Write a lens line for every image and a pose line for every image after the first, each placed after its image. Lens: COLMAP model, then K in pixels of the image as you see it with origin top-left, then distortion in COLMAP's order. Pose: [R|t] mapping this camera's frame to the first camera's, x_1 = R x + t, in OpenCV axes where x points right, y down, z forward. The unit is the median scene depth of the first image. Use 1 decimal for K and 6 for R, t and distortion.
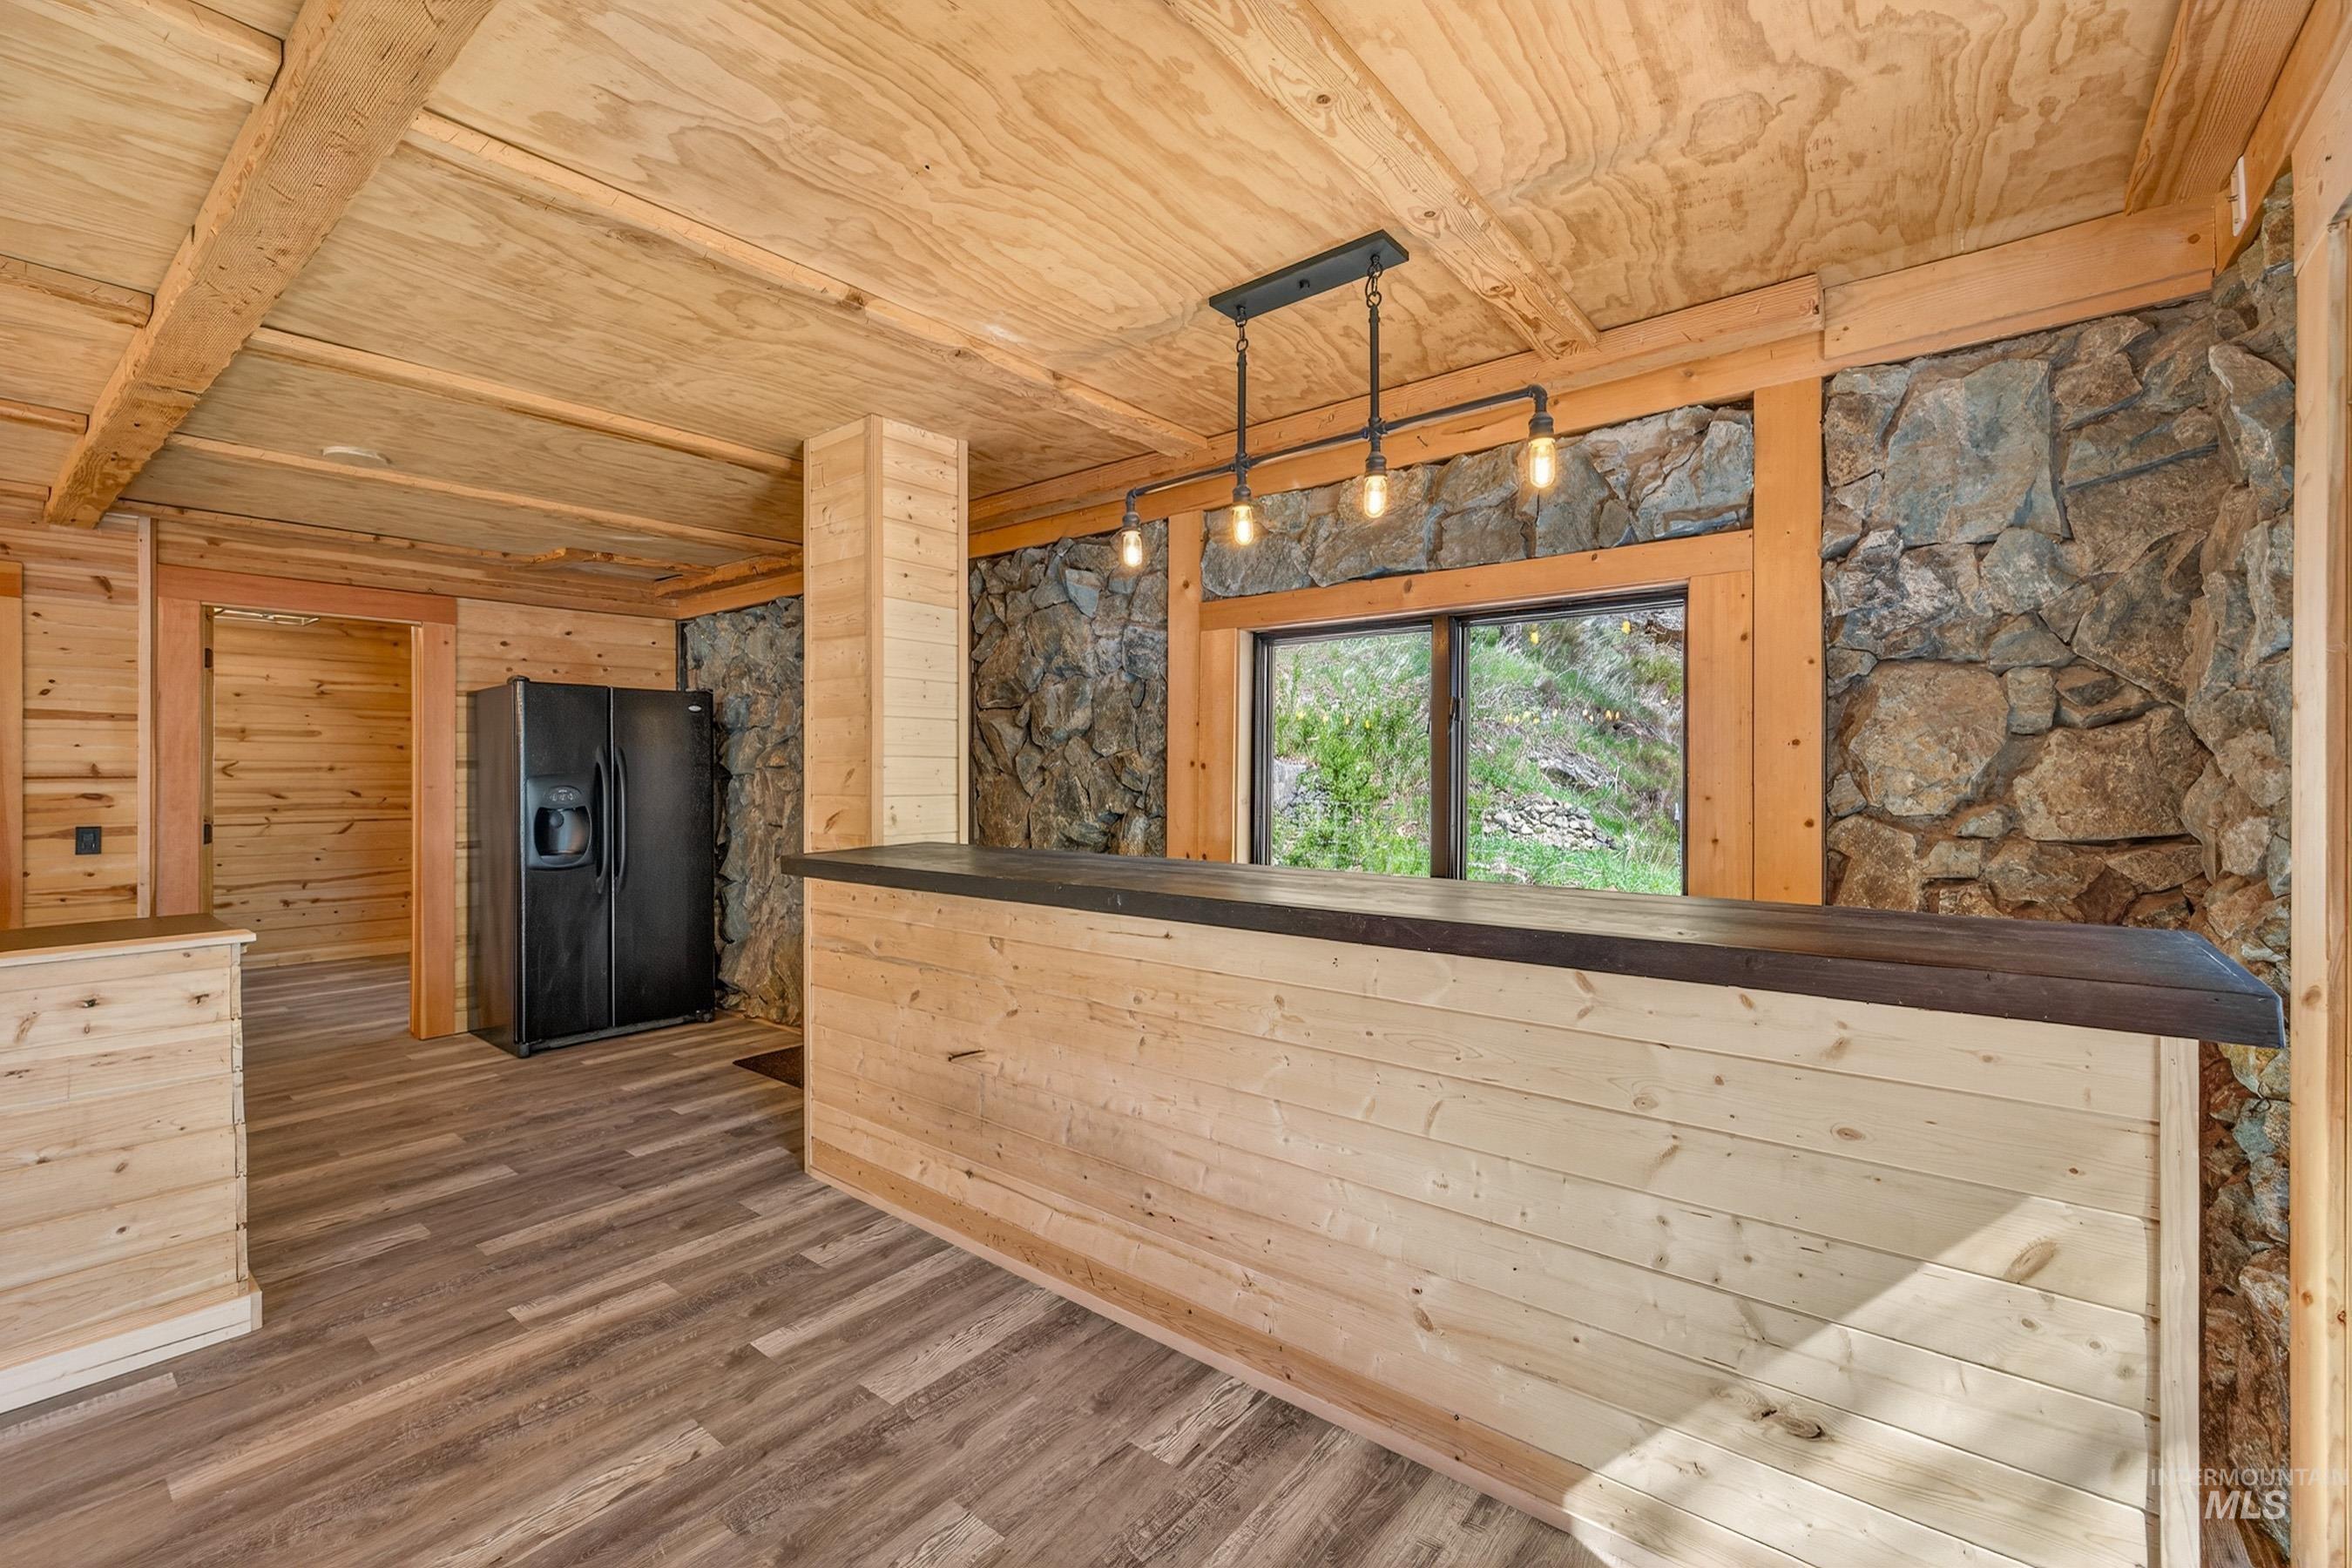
lens RADIAL K [[982.6, 0, 1164.1], [0, 982.6, 778.1], [0, 0, 1]] dist [0.008734, -0.001609]
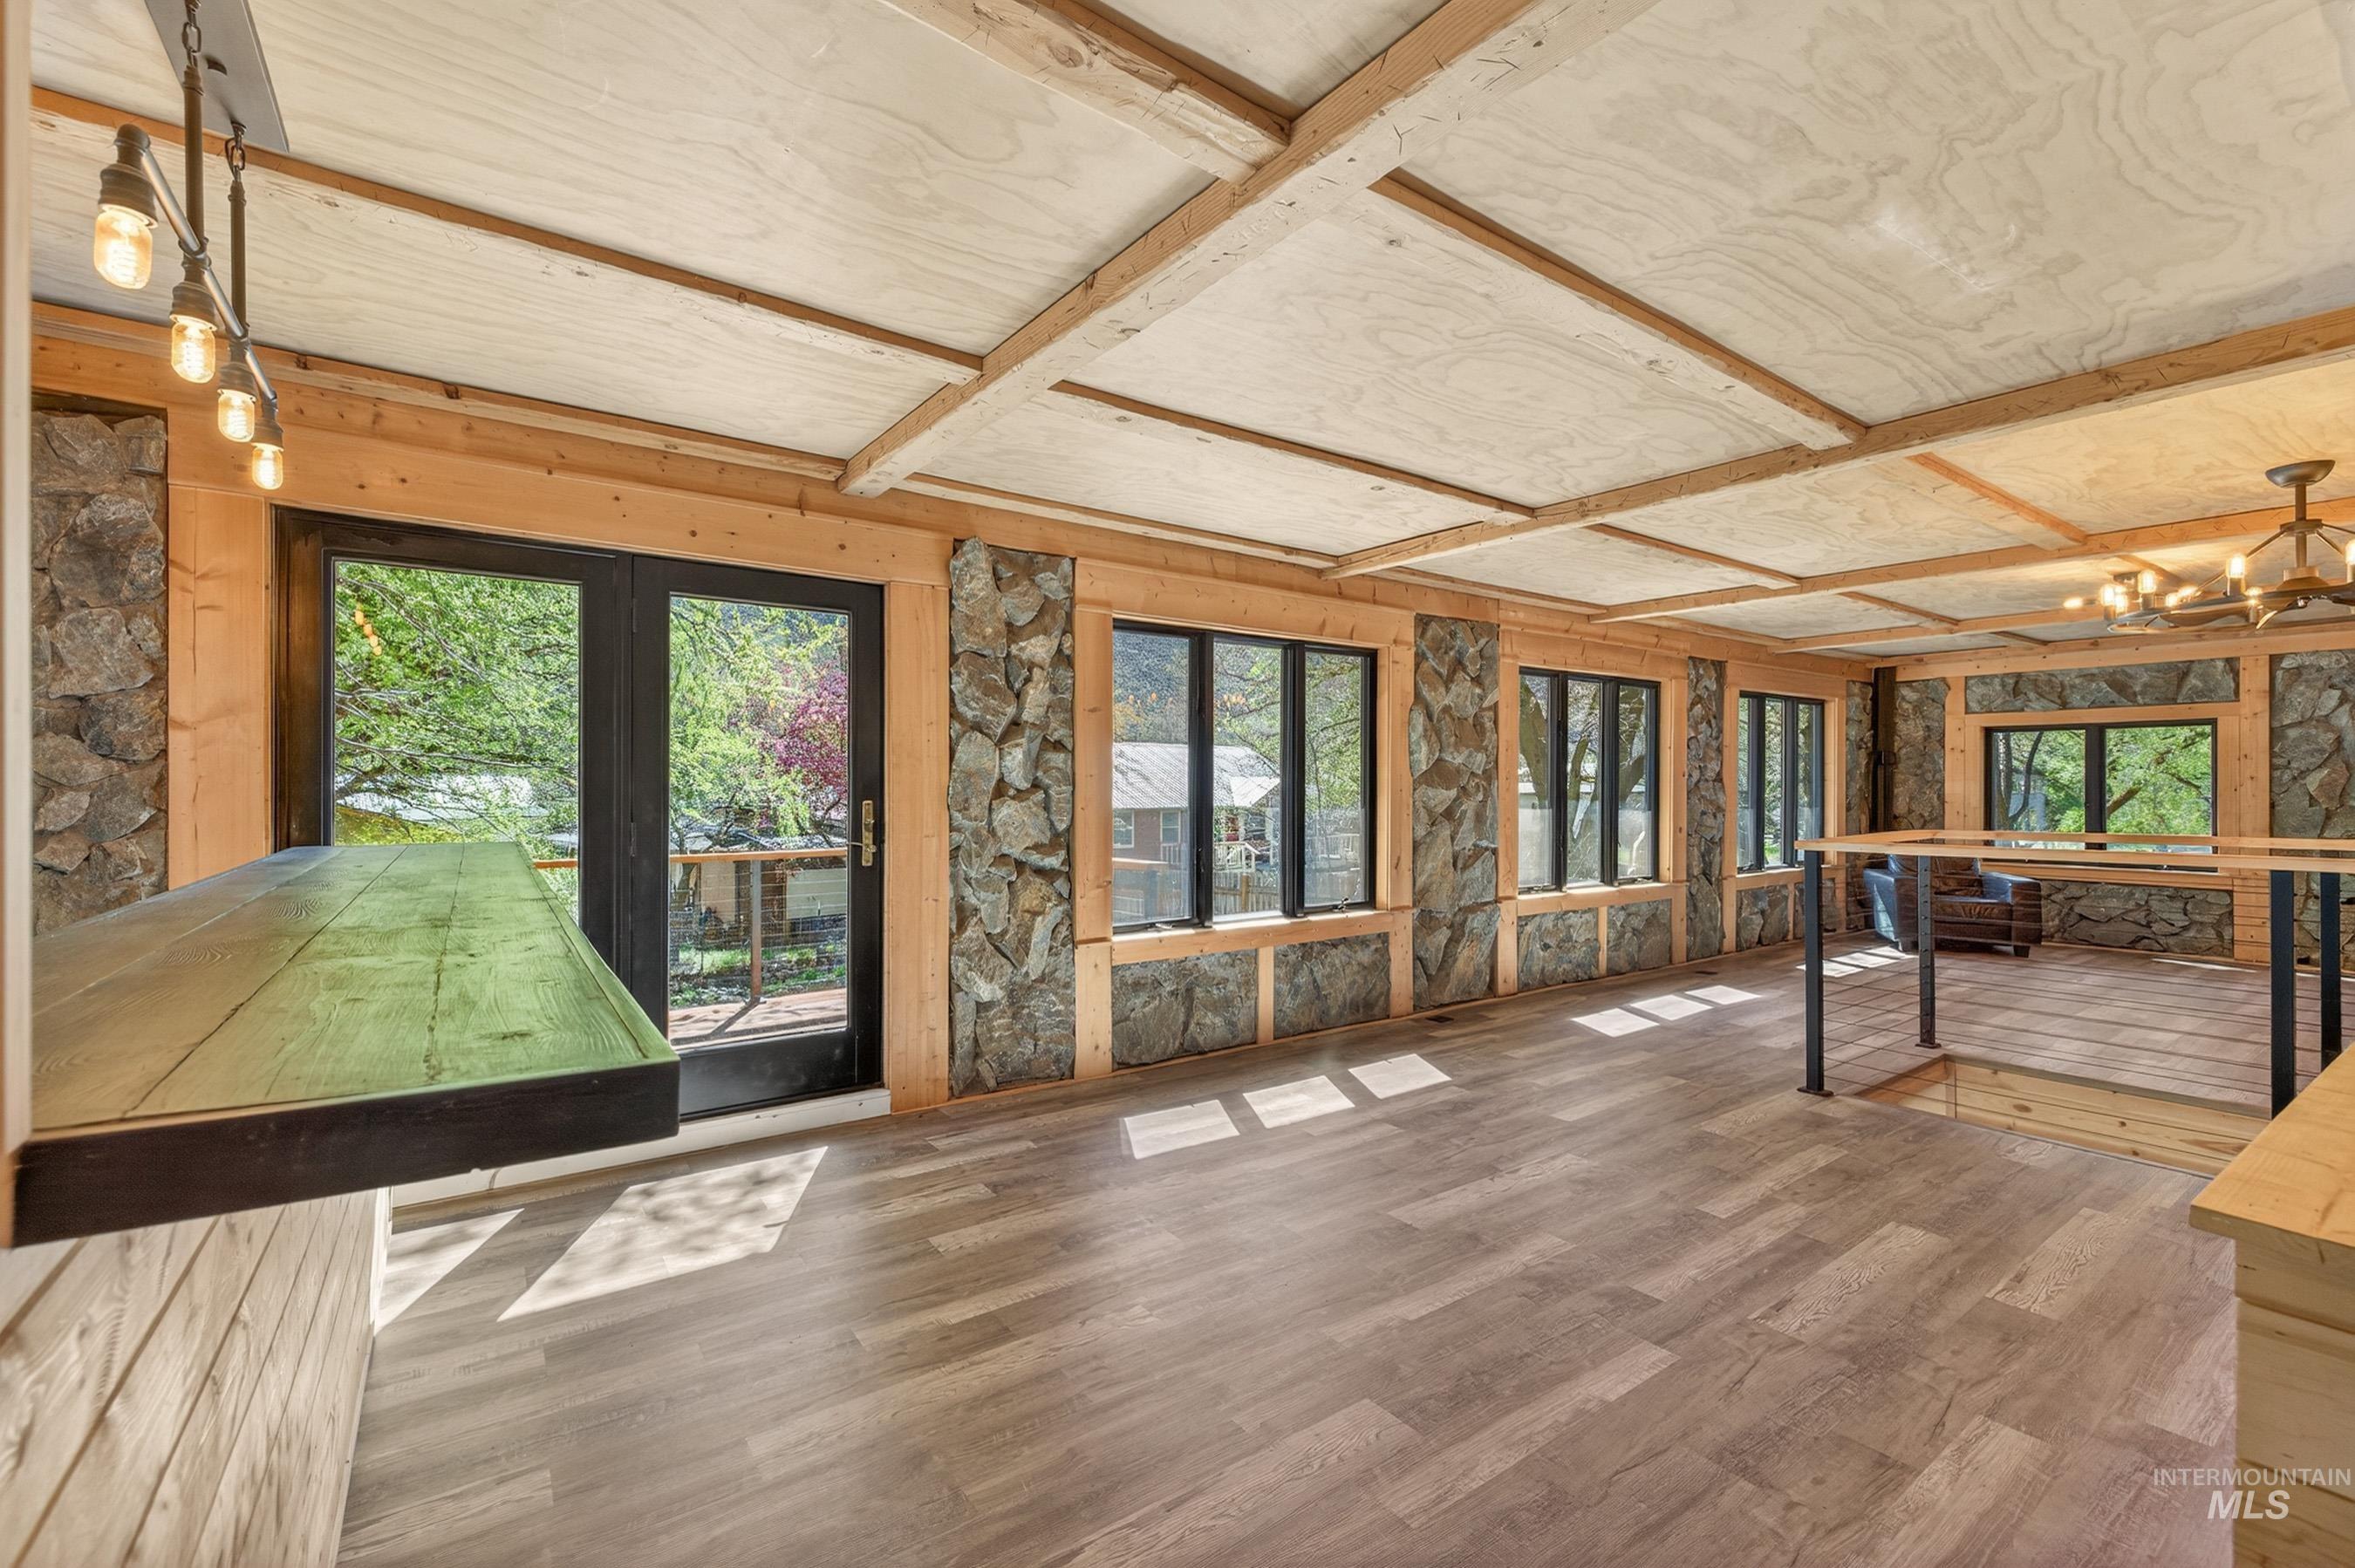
lens RADIAL K [[983.8, 0, 1174.7], [0, 983.8, 780.5], [0, 0, 1]] dist [0.008734, -0.001609]
pose [[-0.963952, 0.000079, 0.266077, -0.686122], [-0.001674, 0.999978, -0.006361, 0.019547], [-0.266072, -0.006577, -0.963931, 1.444999]]
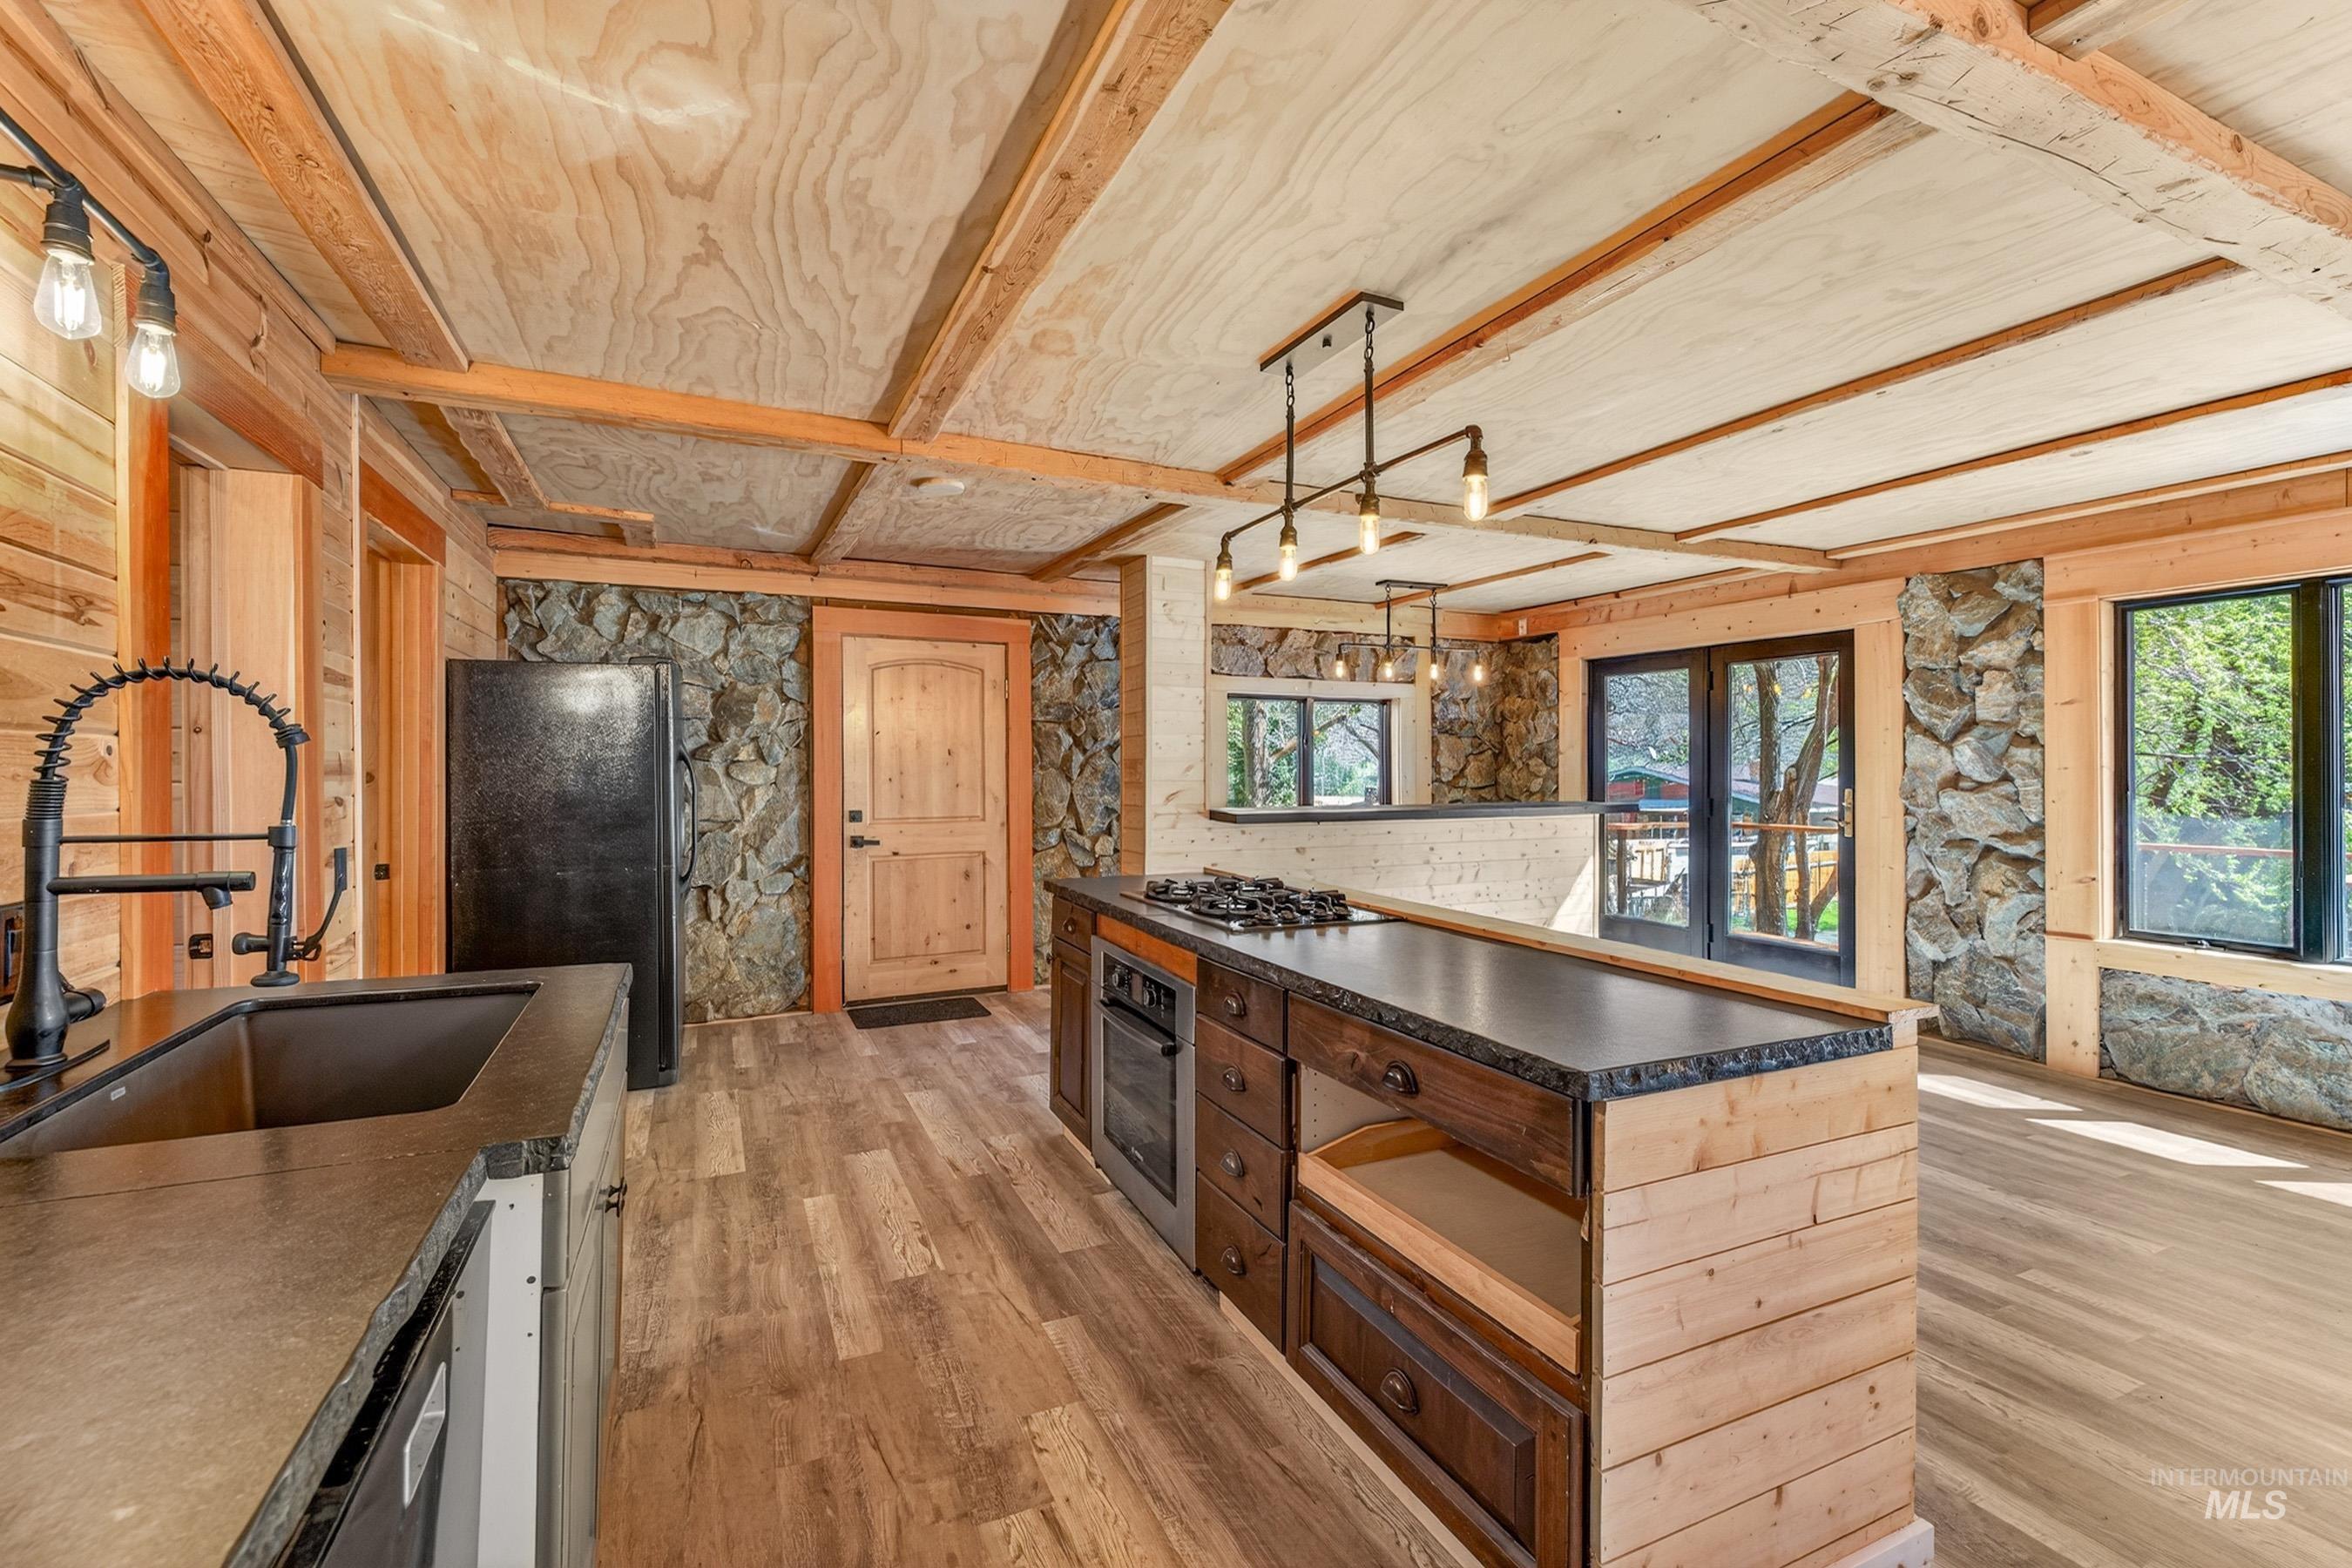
lens RADIAL K [[982.6, 0, 1171.9], [0, 982.6, 776.1], [0, 0, 1]] dist [0.008734, -0.001609]
pose [[0.441096, -0.008595, 0.897419, -2.453668], [0.002185, 0.999961, 0.008503, -0.007475], [-0.897458, -0.001790, 0.441097, 0.384255]]
